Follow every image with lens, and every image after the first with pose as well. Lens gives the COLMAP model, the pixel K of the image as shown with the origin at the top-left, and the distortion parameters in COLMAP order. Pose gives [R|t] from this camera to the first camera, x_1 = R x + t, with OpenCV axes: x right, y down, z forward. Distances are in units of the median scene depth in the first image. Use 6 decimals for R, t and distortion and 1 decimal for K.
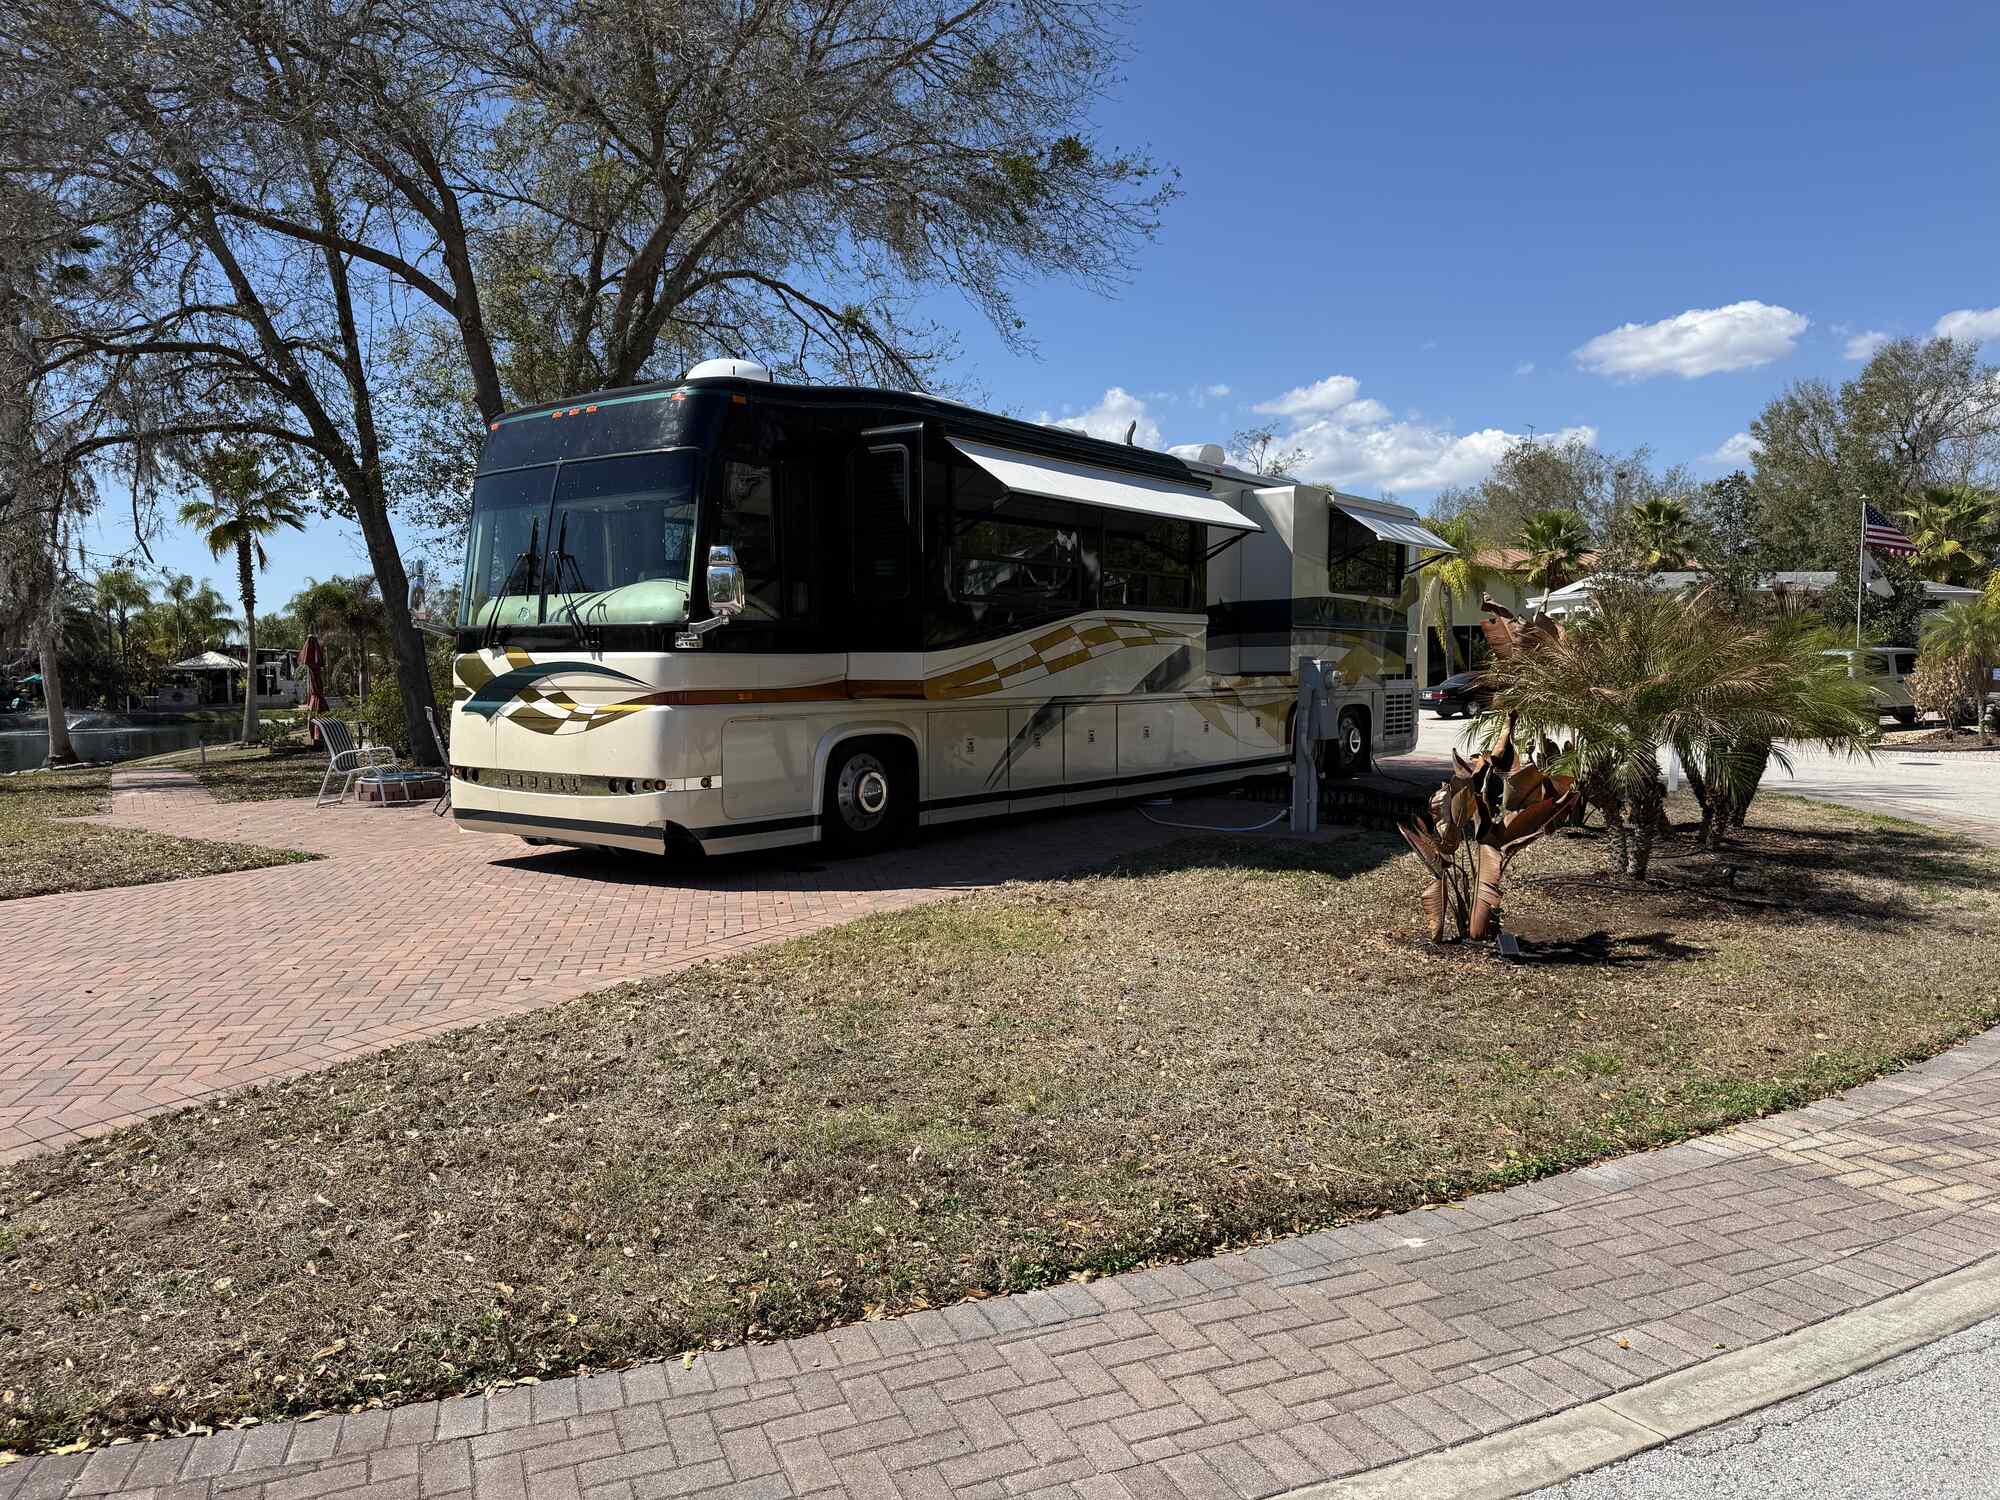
lens RADIAL K [[1366.7, 0, 1000.0], [0, 1366.7, 750.0], [0, 0, 1]] dist [0.084911, 0.000538]
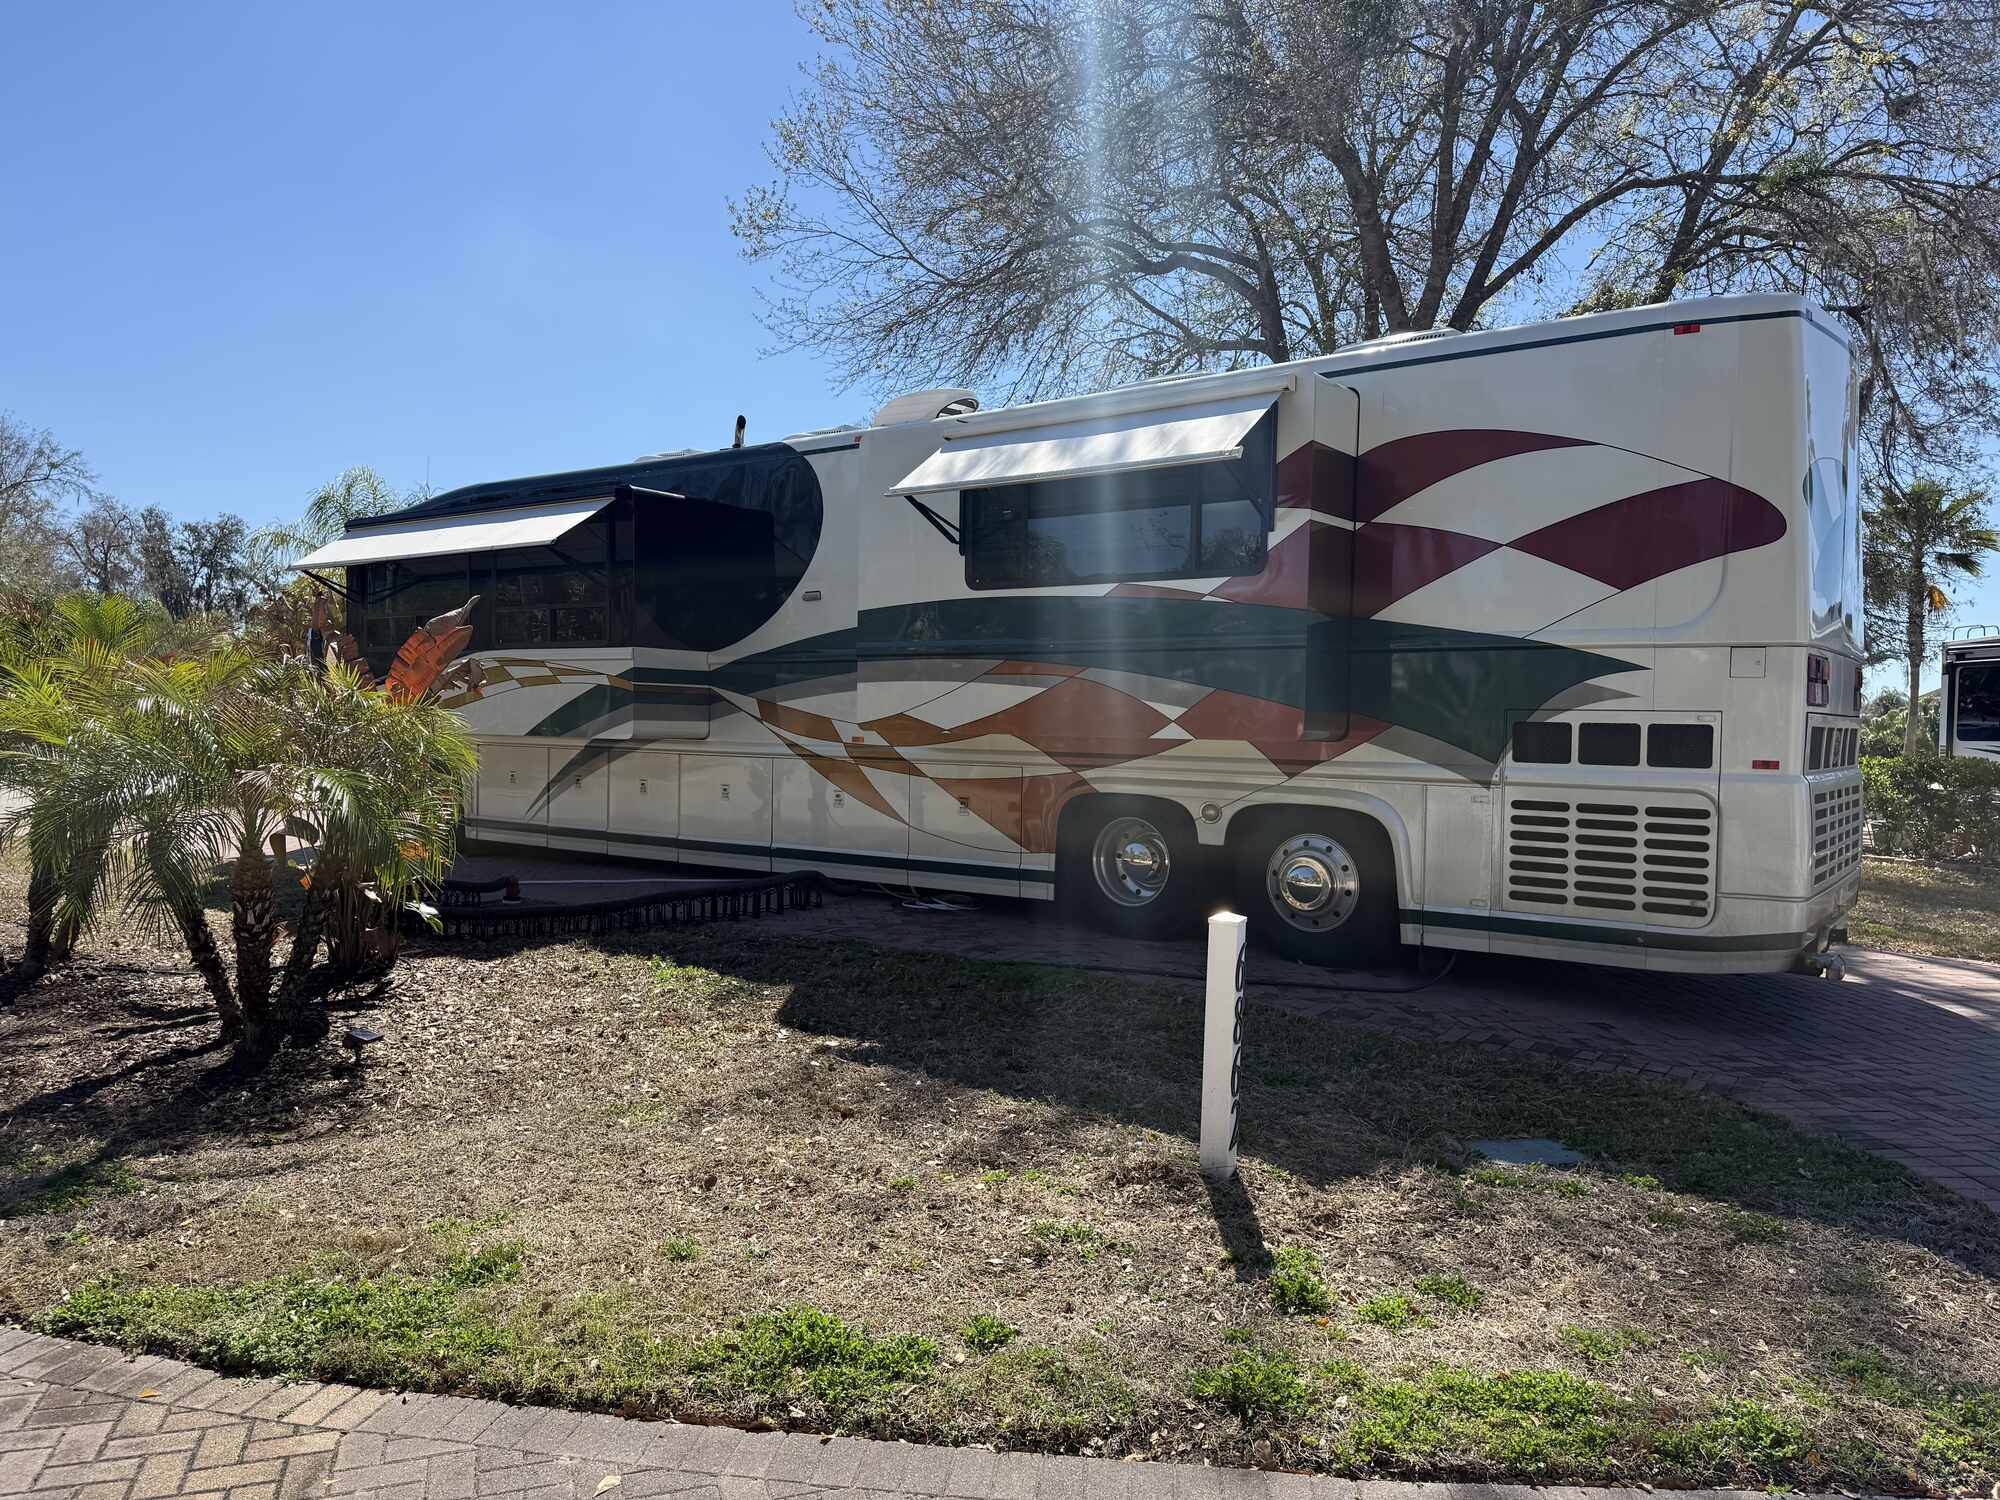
lens RADIAL K [[1366.7, 0, 1000.0], [0, 1366.7, 750.0], [0, 0, 1]] dist [0.084911, 0.000538]
pose [[0.037120, 0.035428, -0.998683, 1.033315], [-0.071006, 0.996939, 0.032727, -0.083242], [0.996785, 0.069698, 0.039522, 1.247521]]
